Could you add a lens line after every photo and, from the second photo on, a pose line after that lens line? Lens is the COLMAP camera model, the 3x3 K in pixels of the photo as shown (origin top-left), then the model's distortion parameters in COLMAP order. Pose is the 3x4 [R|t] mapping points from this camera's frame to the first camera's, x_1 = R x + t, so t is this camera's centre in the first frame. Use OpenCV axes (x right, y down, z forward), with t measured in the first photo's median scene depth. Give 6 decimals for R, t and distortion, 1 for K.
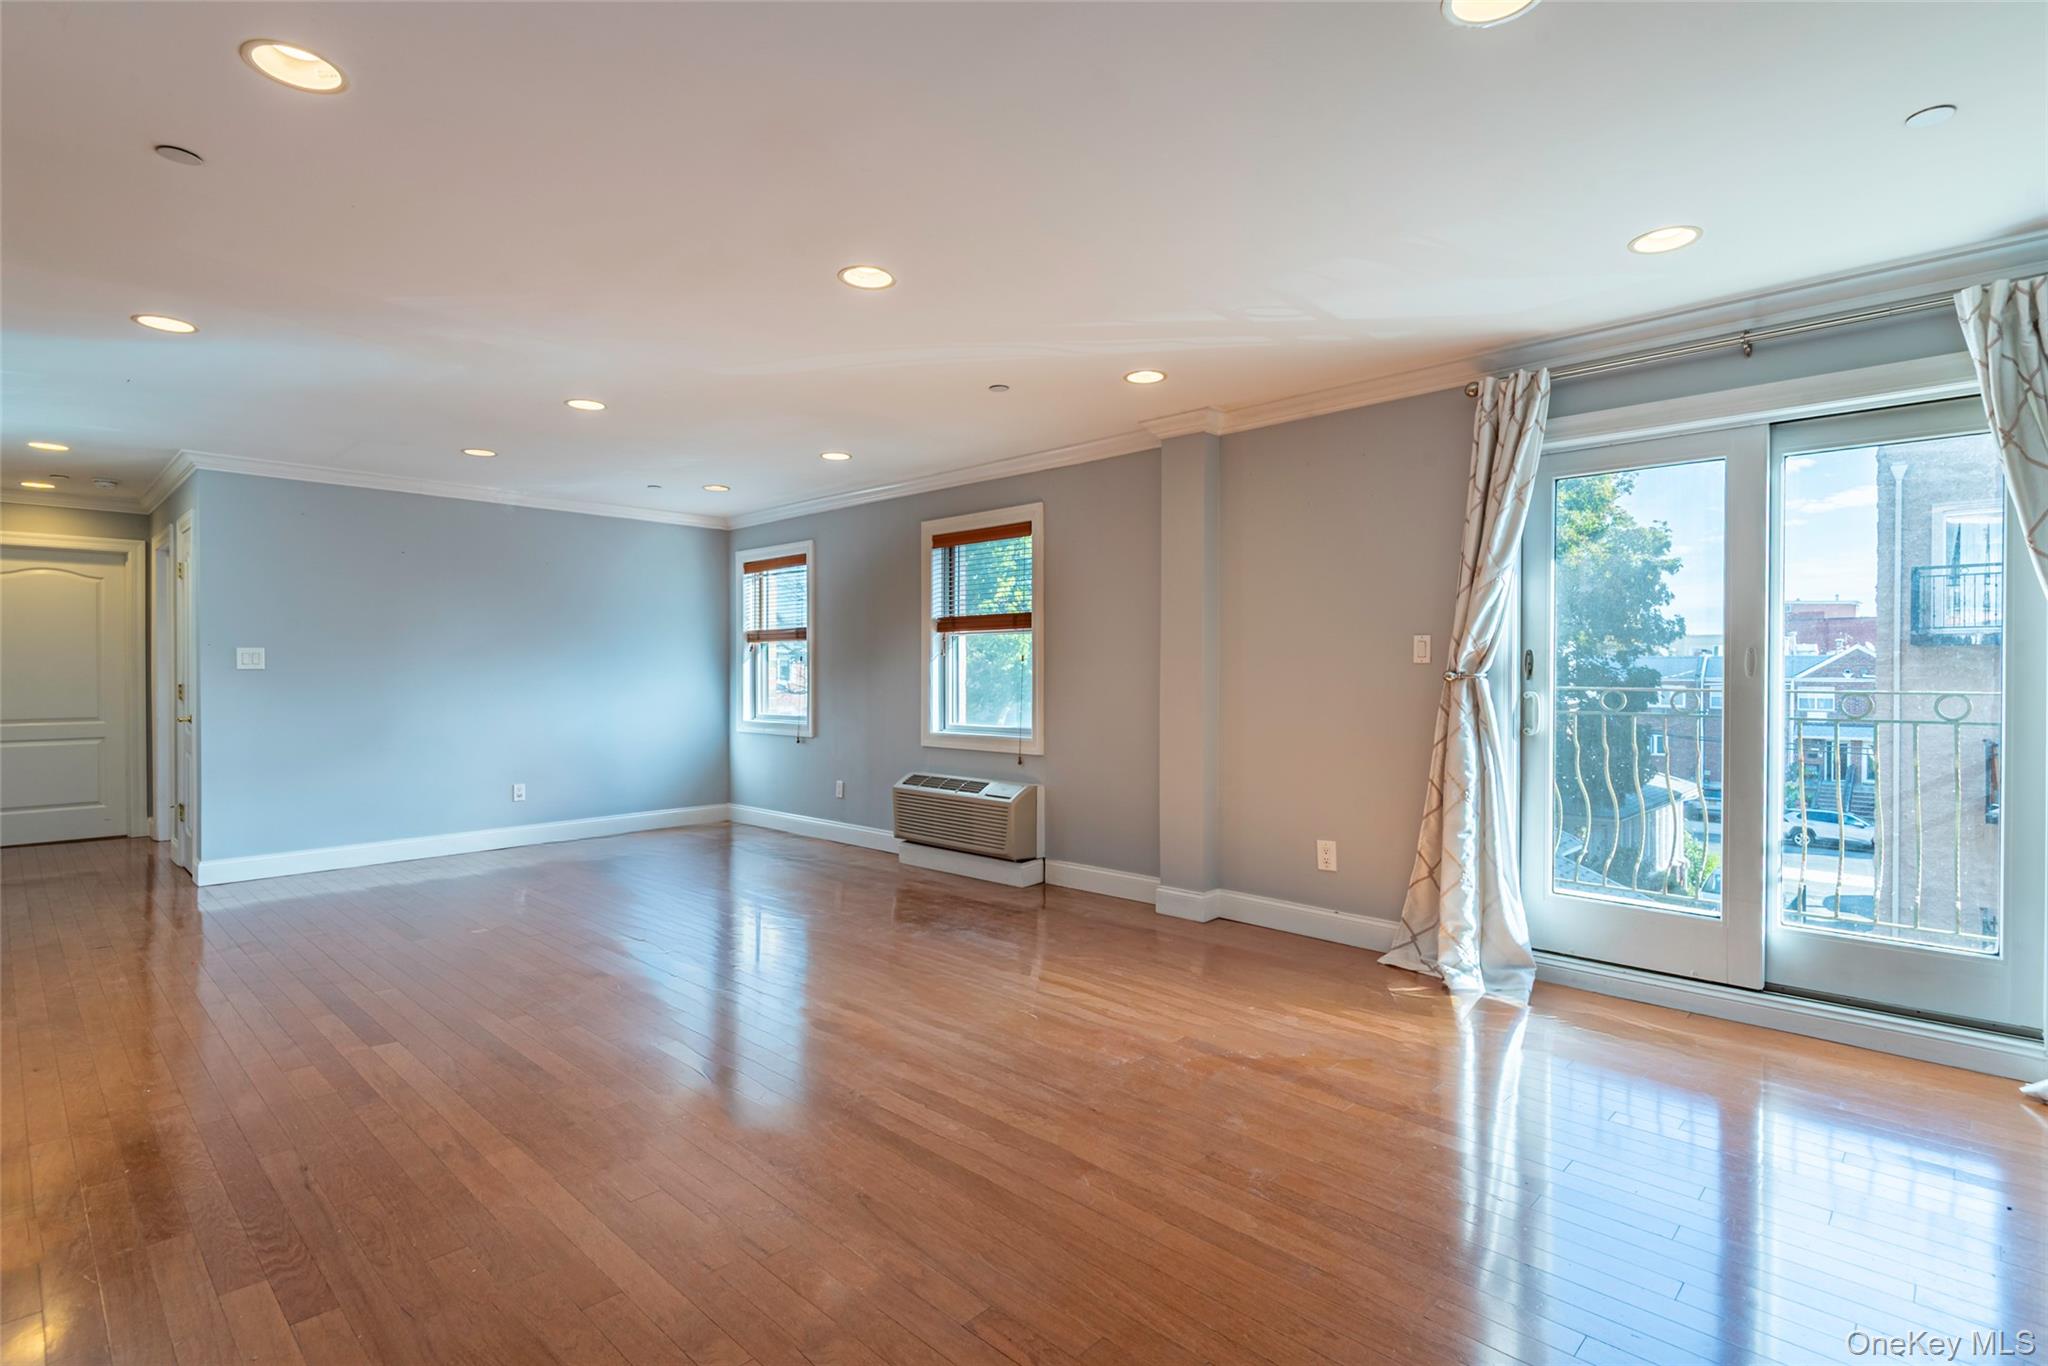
lens RADIAL K [[972.5, 0, 1024.2], [0, 972.5, 677.6], [0, 0, 1]] dist [0.047067, -0.035723]
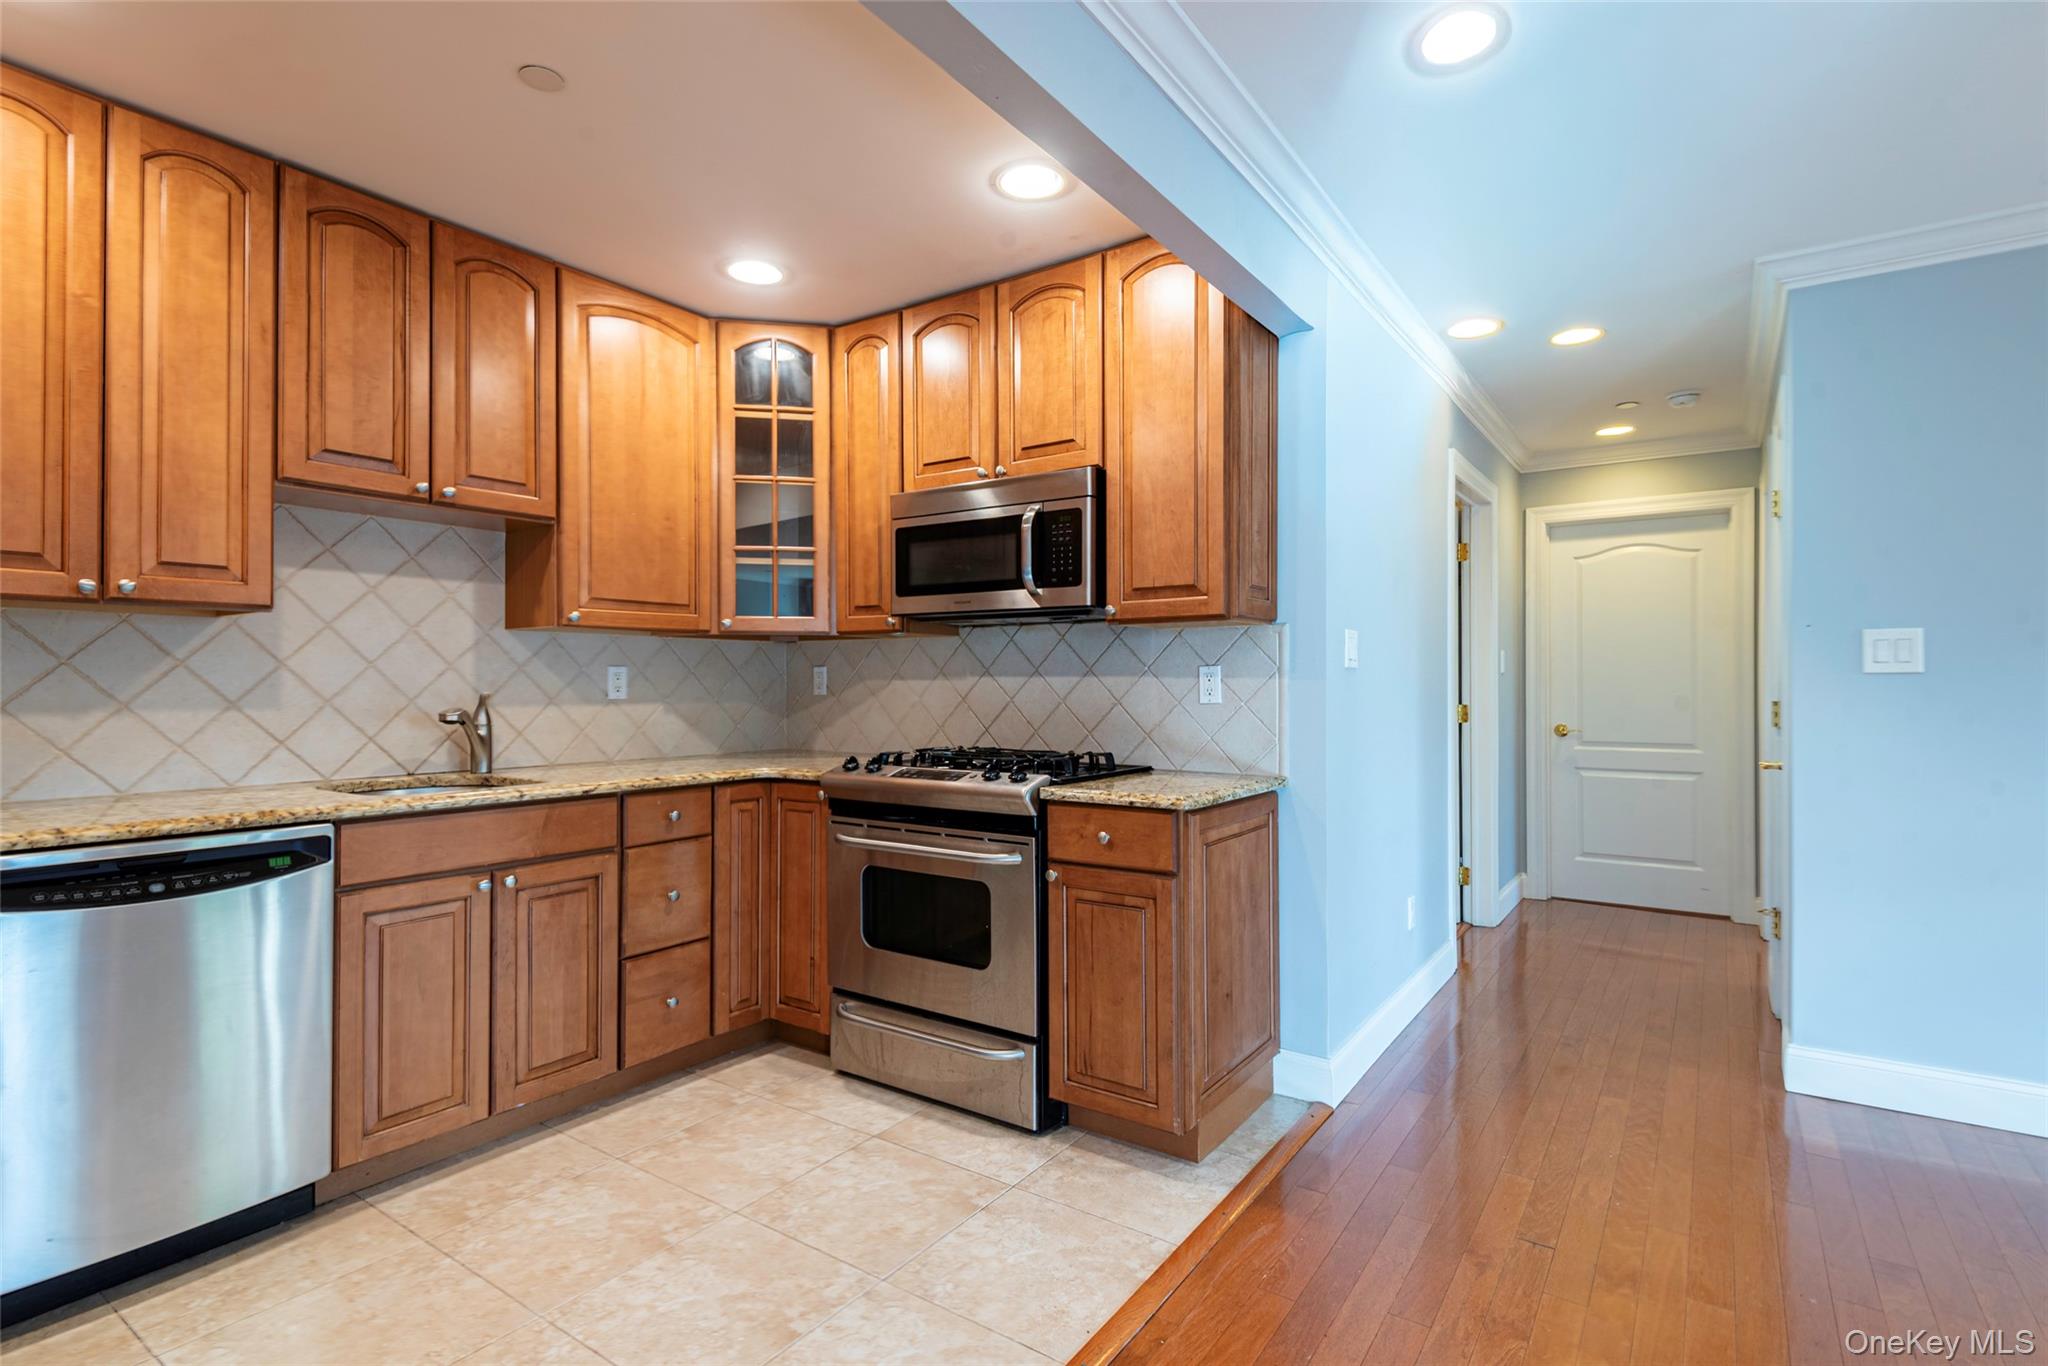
lens RADIAL K [[989.5, 0, 1021.8], [0, 989.5, 678.1], [0, 0, 1]] dist [0.048764, -0.029759]
pose [[0.154377, -0.005562, -0.987996, -0.349315], [-0.005233, 0.999966, -0.006447, -0.000297], [0.987998, 0.006166, 0.154343, 0.485754]]
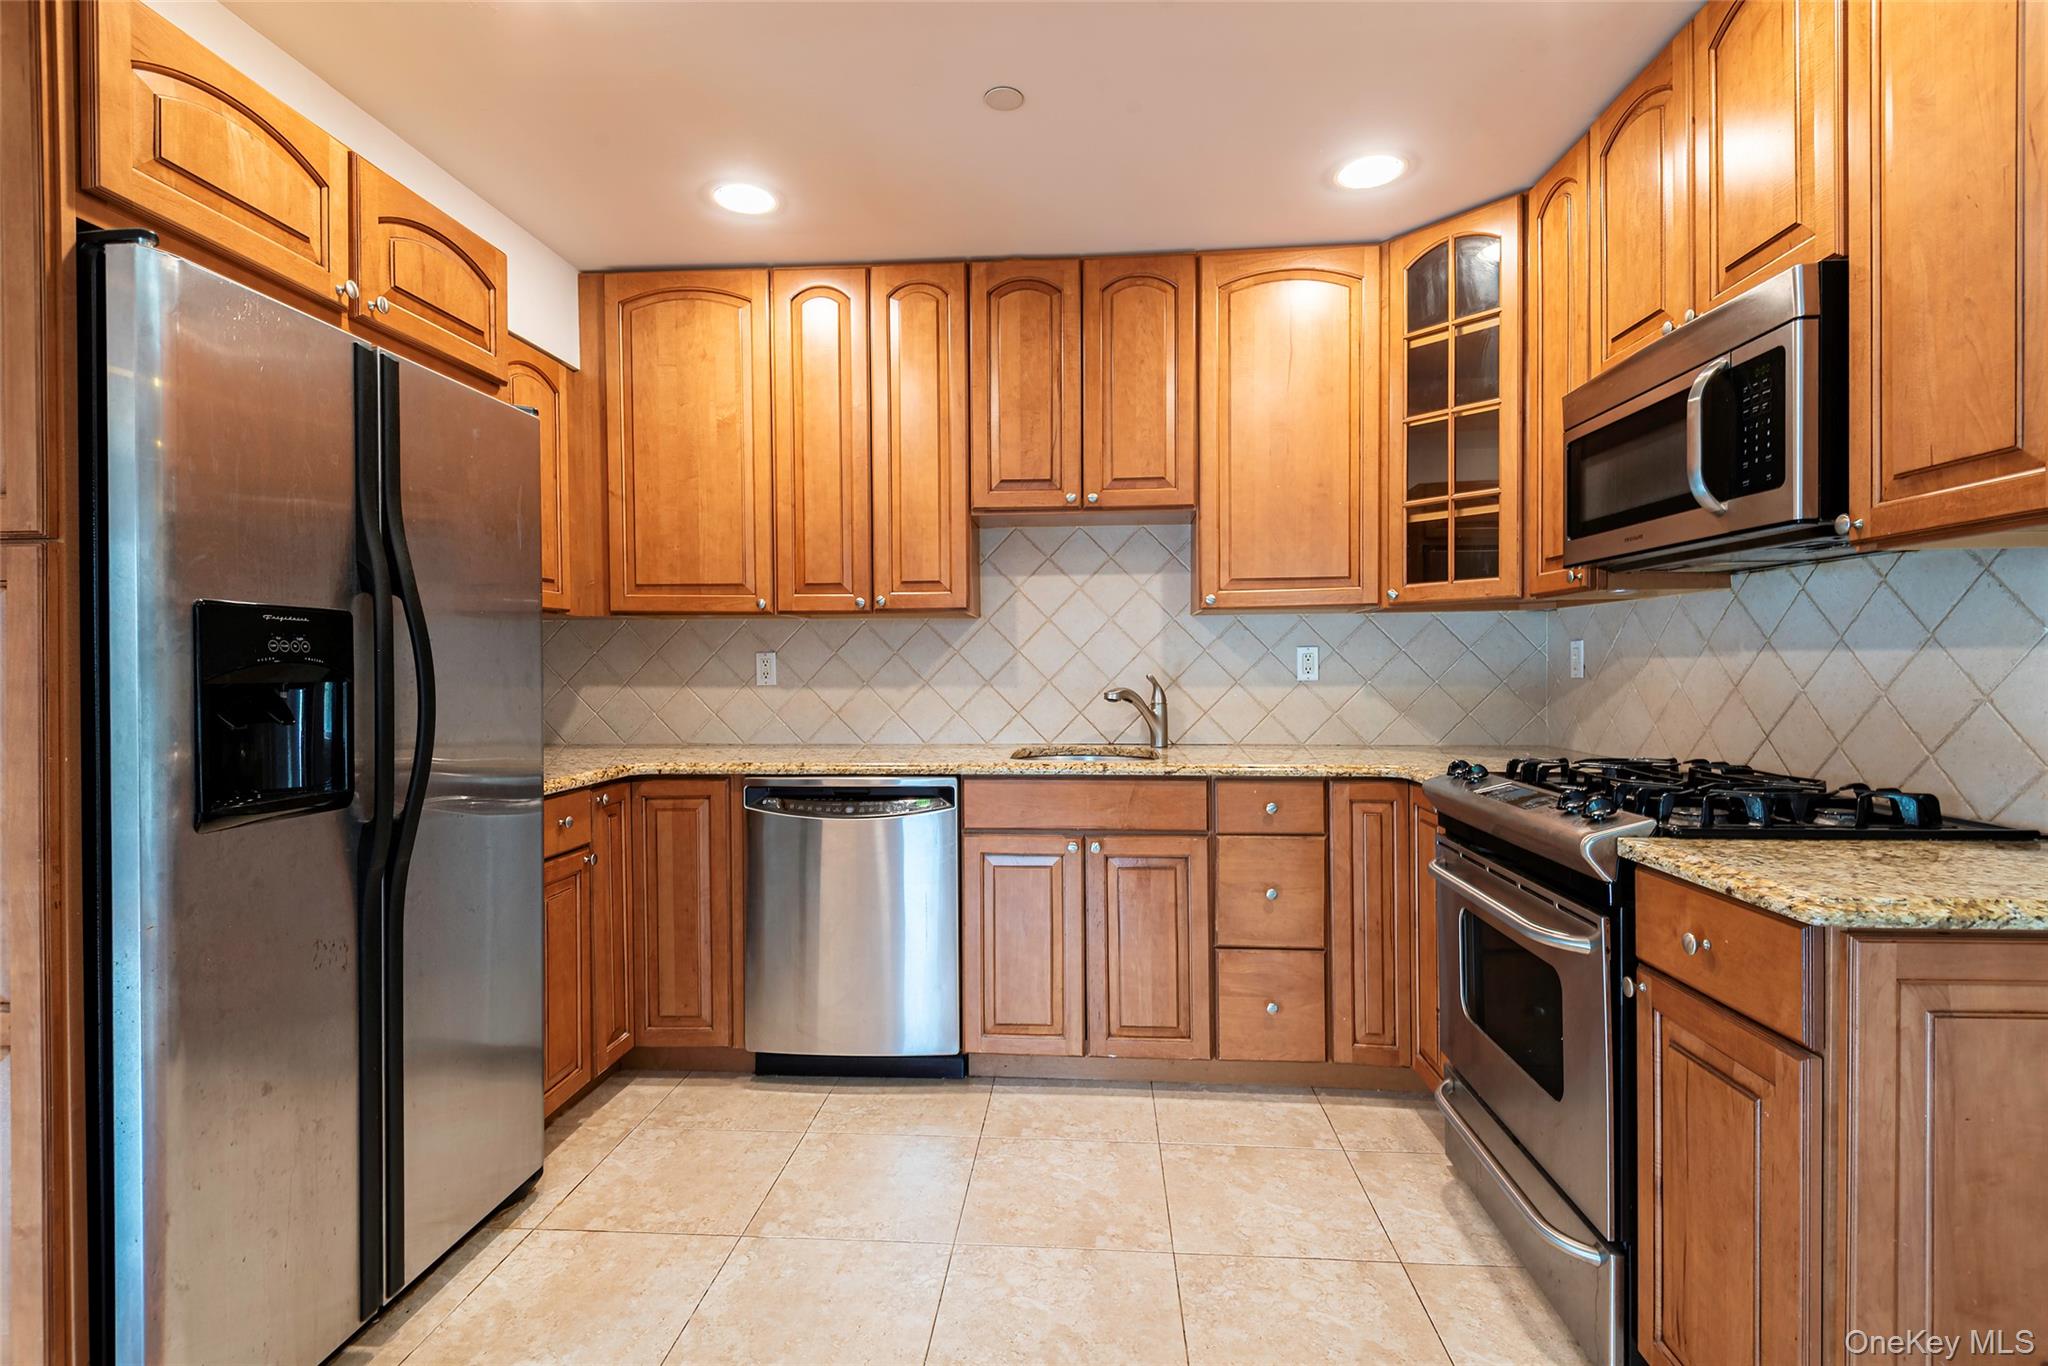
lens RADIAL K [[965.2, 0, 1026.9], [0, 965.2, 678.8], [0, 0, 1]] dist [0.043520, -0.026129]
pose [[-0.767759, 0.013959, -0.640586, -0.492342], [0.003219, 0.999834, 0.017929, -0.001970], [0.640730, 0.011704, -0.767677, 0.658837]]
